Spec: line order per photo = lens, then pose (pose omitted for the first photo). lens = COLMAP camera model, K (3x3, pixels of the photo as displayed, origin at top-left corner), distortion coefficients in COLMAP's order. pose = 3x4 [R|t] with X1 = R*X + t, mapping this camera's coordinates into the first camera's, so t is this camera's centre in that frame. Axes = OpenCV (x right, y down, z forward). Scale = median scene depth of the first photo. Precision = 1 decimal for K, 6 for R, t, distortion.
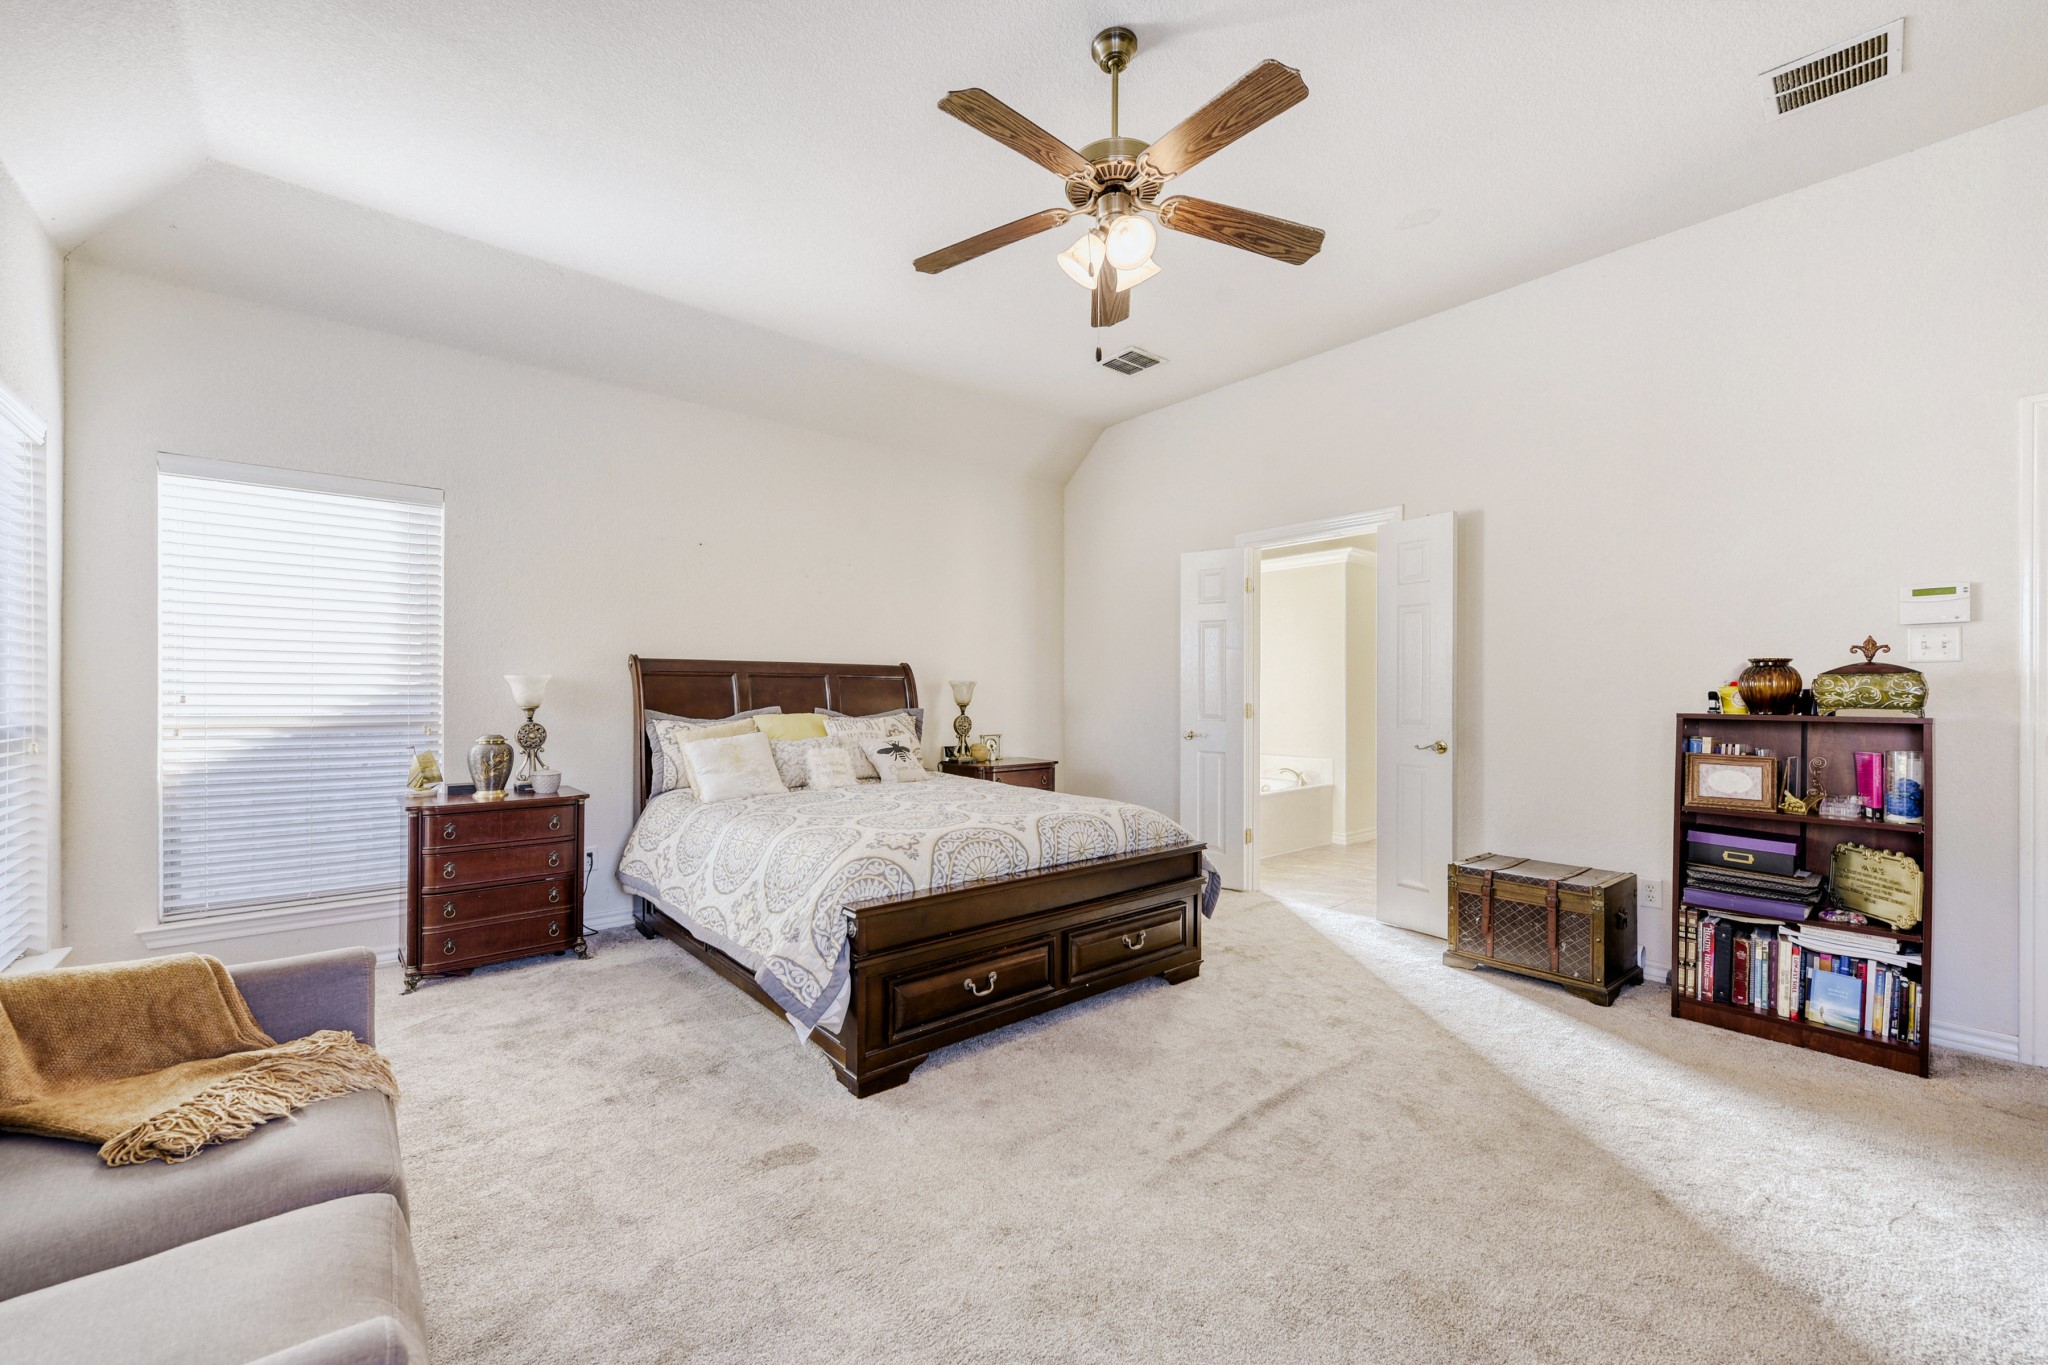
lens RADIAL K [[820.0, 0, 1011.7], [0, 820.0, 692.8], [0, 0, 1]] dist [0.006937, -0.001505]
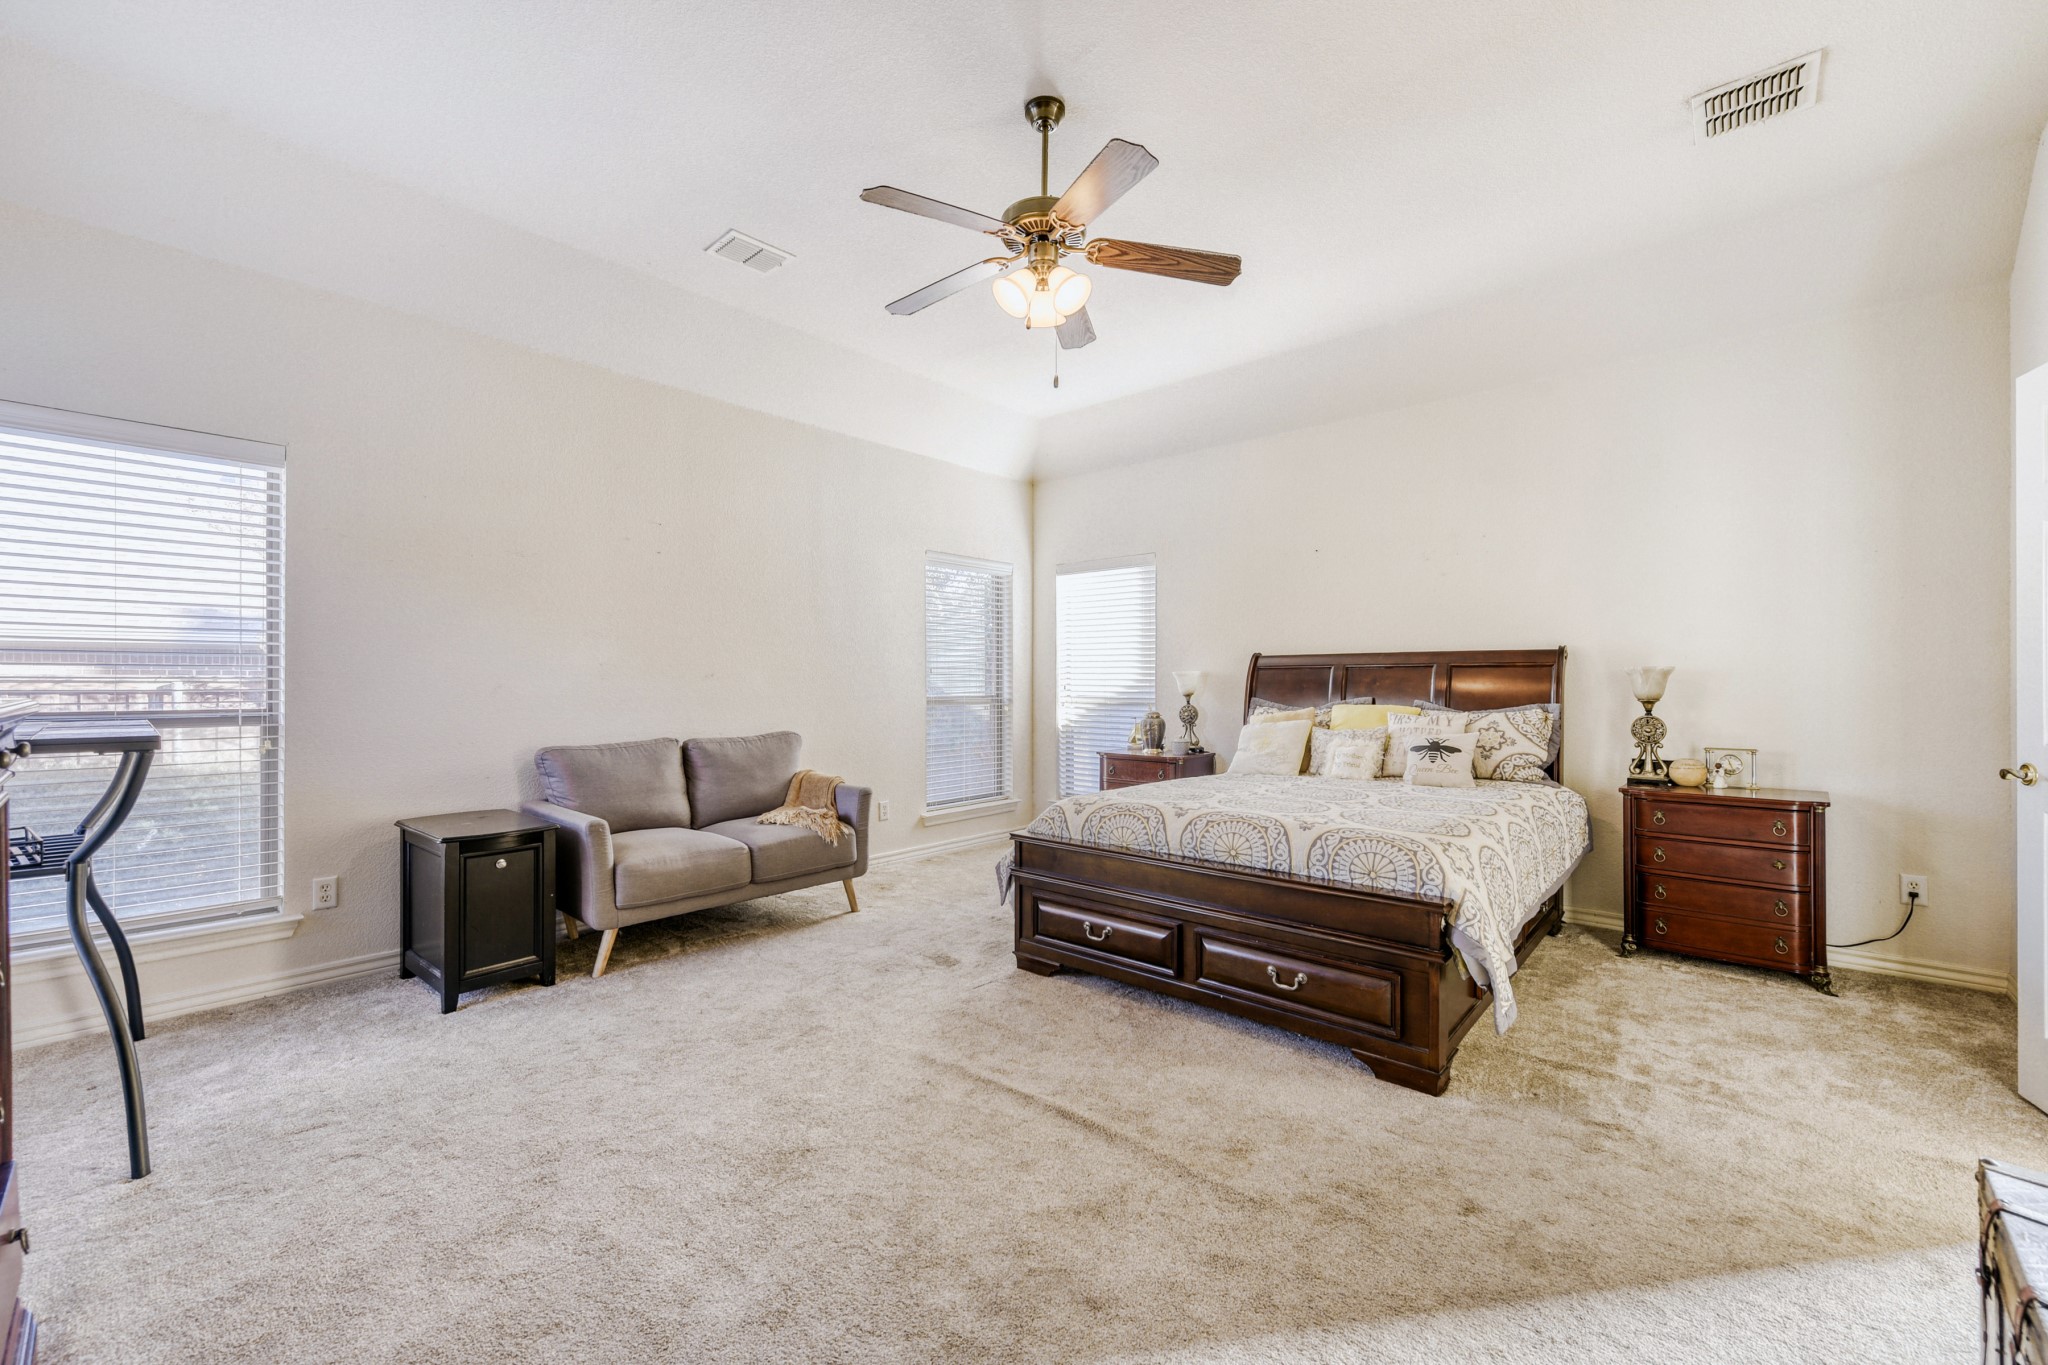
lens RADIAL K [[820.0, 0, 1010.0], [0, 820.0, 679.0], [0, 0, 1]] dist [0.006937, -0.001505]
pose [[0.132827, -0.007664, -0.991110, 0.827507], [0.001245, 0.999971, -0.007566, 0.001030], [0.991138, -0.000229, 0.132833, 0.532644]]
